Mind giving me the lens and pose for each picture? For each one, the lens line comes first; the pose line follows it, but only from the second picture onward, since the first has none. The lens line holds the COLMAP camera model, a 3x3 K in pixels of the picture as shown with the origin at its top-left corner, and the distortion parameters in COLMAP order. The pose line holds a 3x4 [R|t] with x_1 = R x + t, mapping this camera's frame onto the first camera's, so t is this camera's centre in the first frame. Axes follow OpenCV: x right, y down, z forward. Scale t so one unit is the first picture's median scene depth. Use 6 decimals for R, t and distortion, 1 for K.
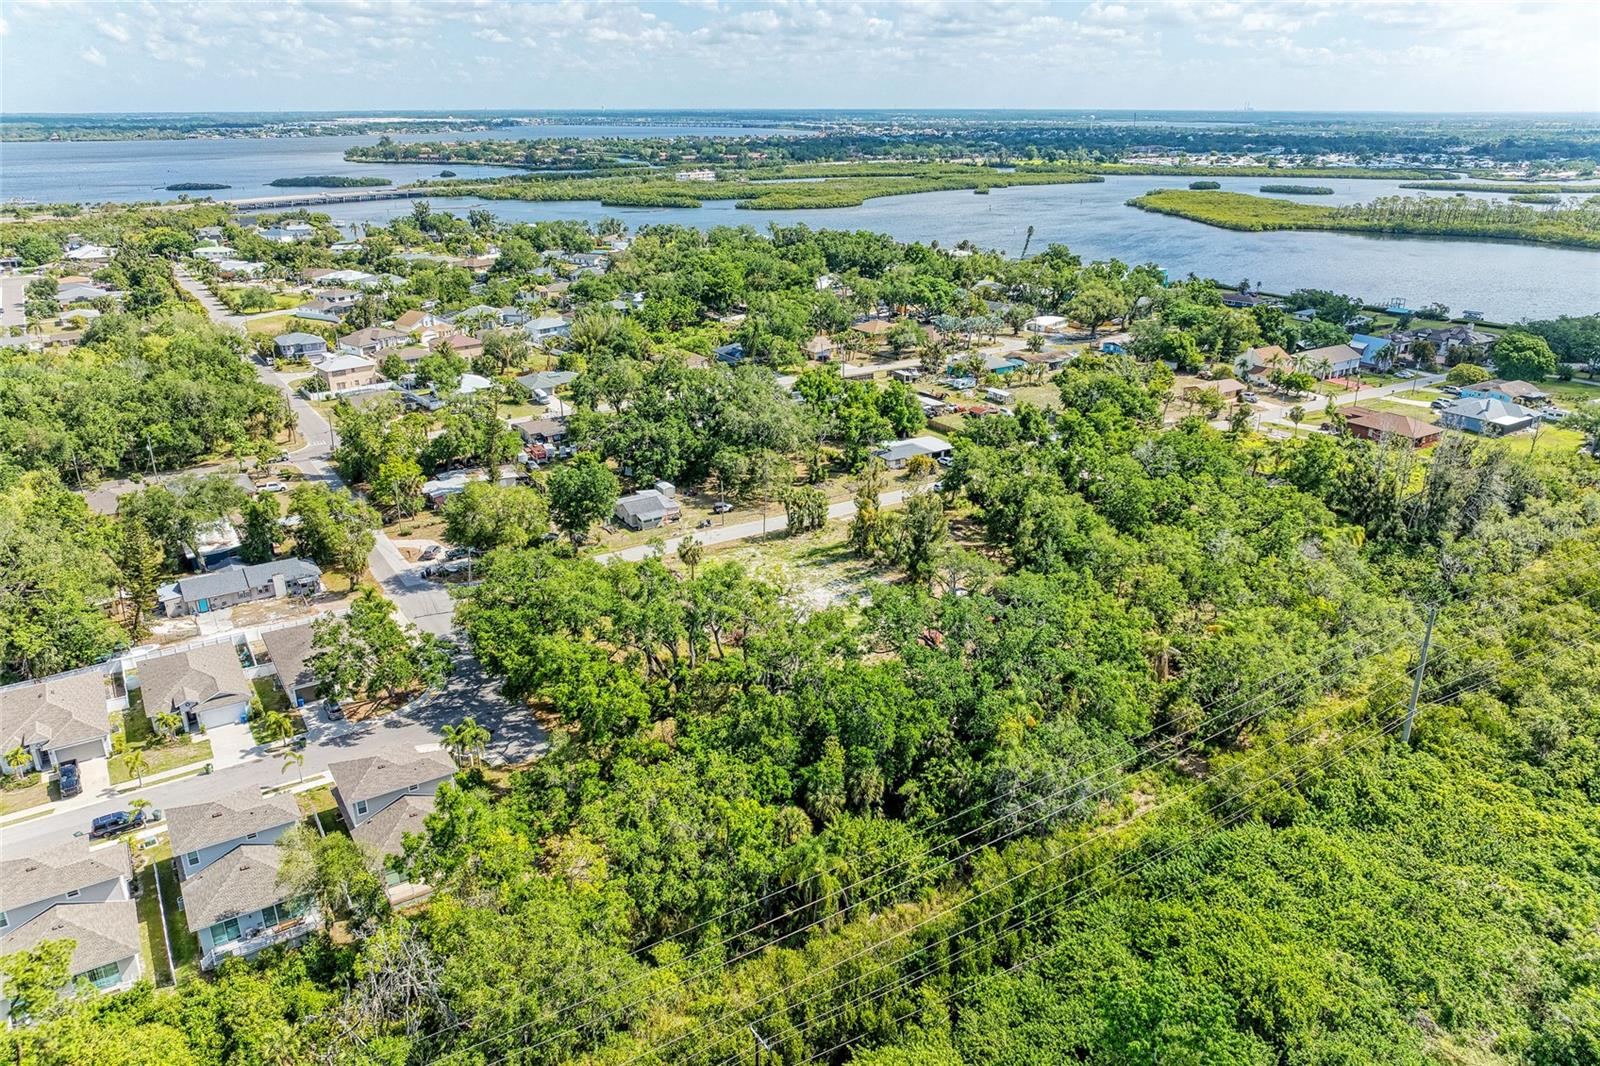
lens RADIAL K [[1119.8, 0, 812.2], [0, 1119.8, 531.5], [0, 0, 1]] dist [-0.027877, 0.013860]
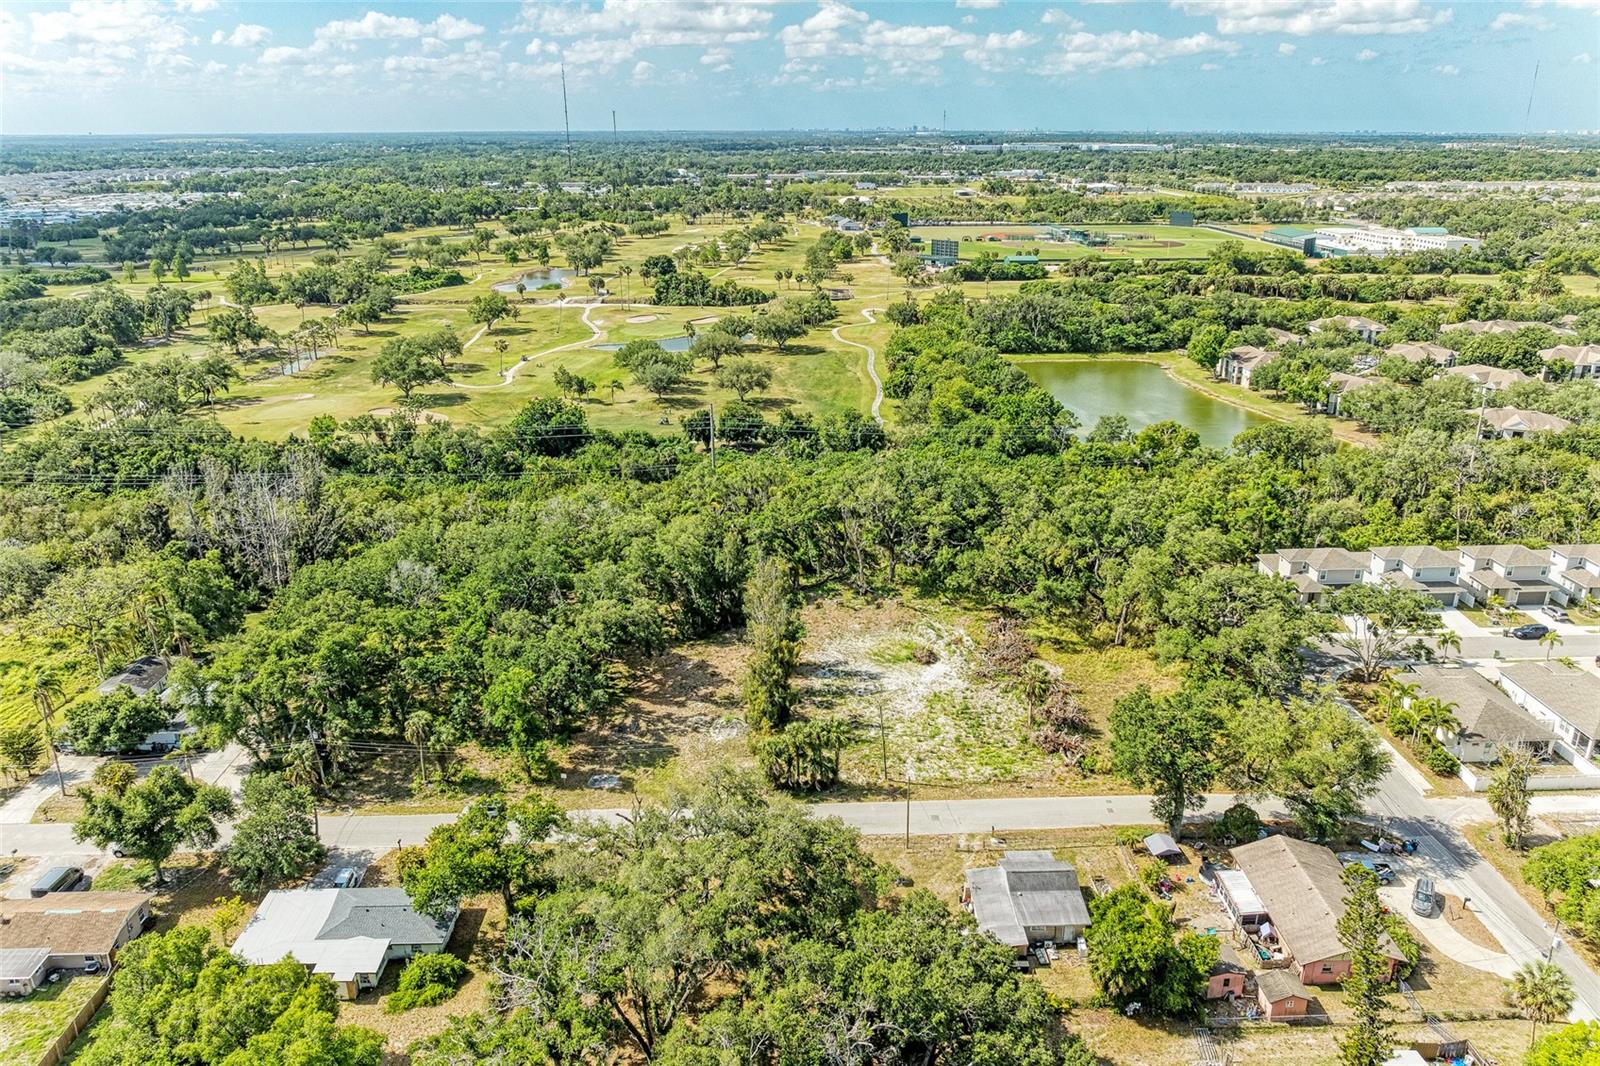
lens RADIAL K [[1119.8, 0, 805.7], [0, 1119.8, 538.5], [0, 0, 1]] dist [-0.027877, 0.013860]
pose [[-0.858090, -0.175749, 0.482487, -0.105284], [0.184607, 0.771203, 0.609234, -0.181820], [-0.479167, 0.611848, -0.629318, 0.476459]]
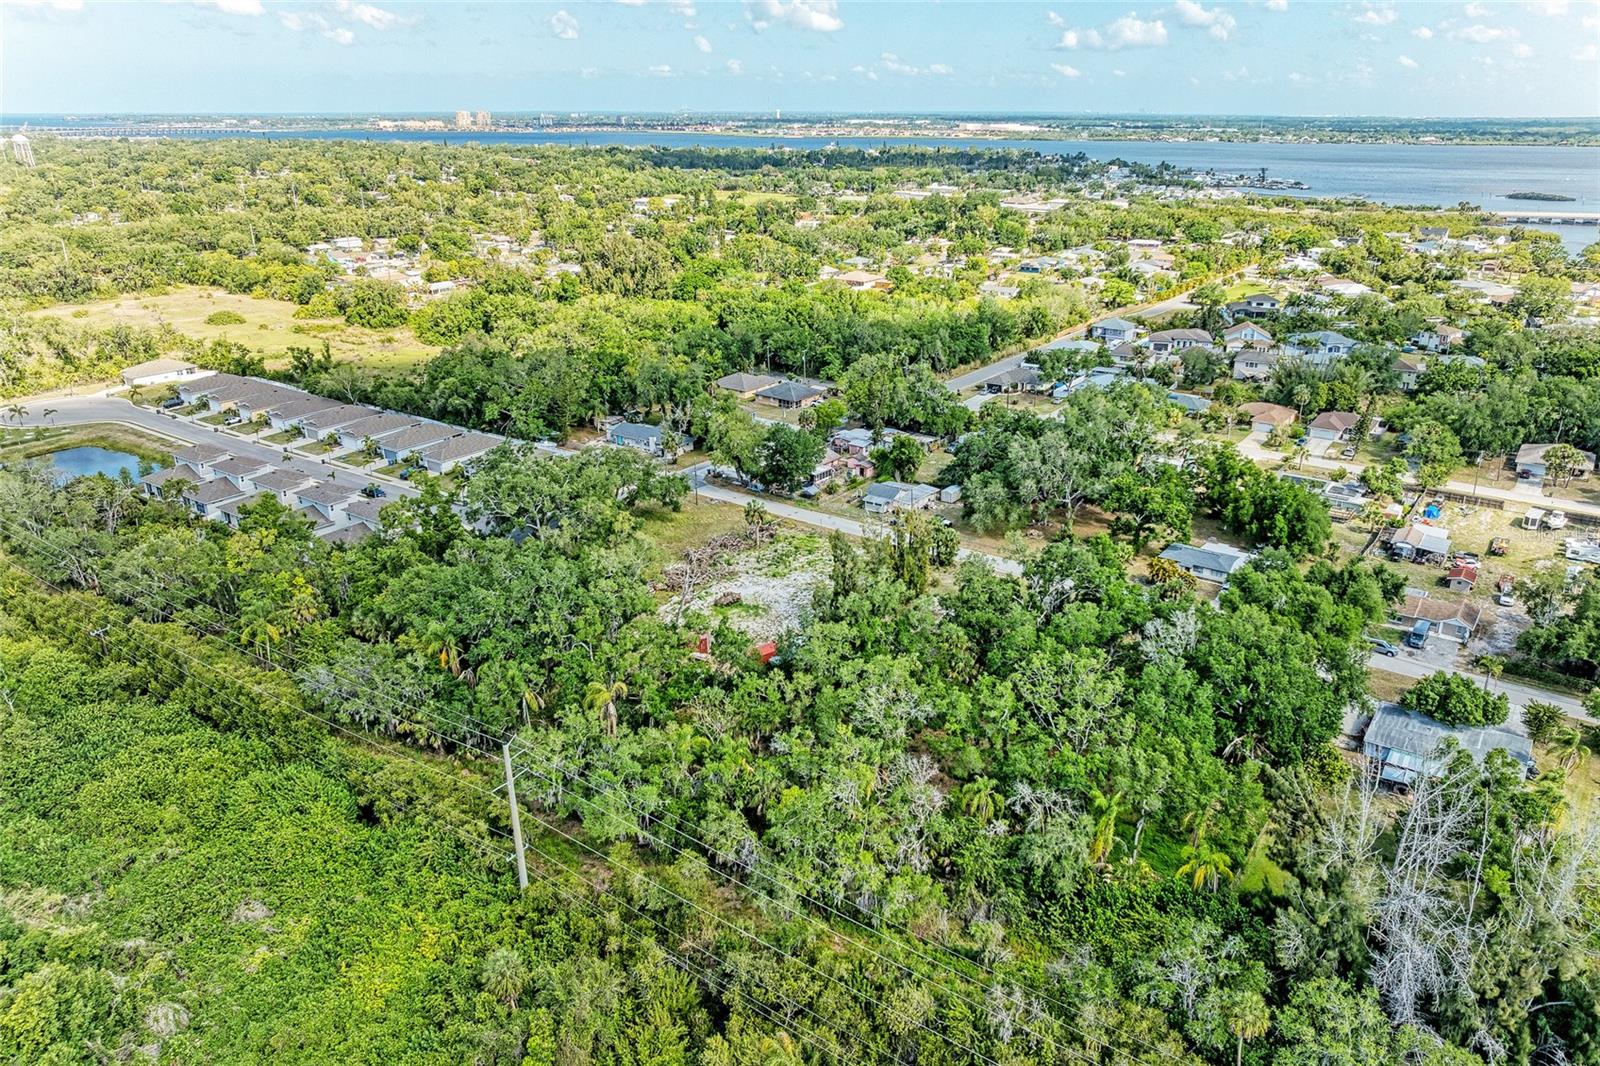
lens RADIAL K [[1119.8, 0, 804.3], [0, 1119.8, 546.5], [0, 0, 1]] dist [-0.027877, 0.013860]
pose [[0.361923, 0.340391, -0.867839, 0.277005], [-0.334108, 0.916469, 0.220128, -0.068354], [0.870278, 0.210283, 0.445419, 0.180548]]
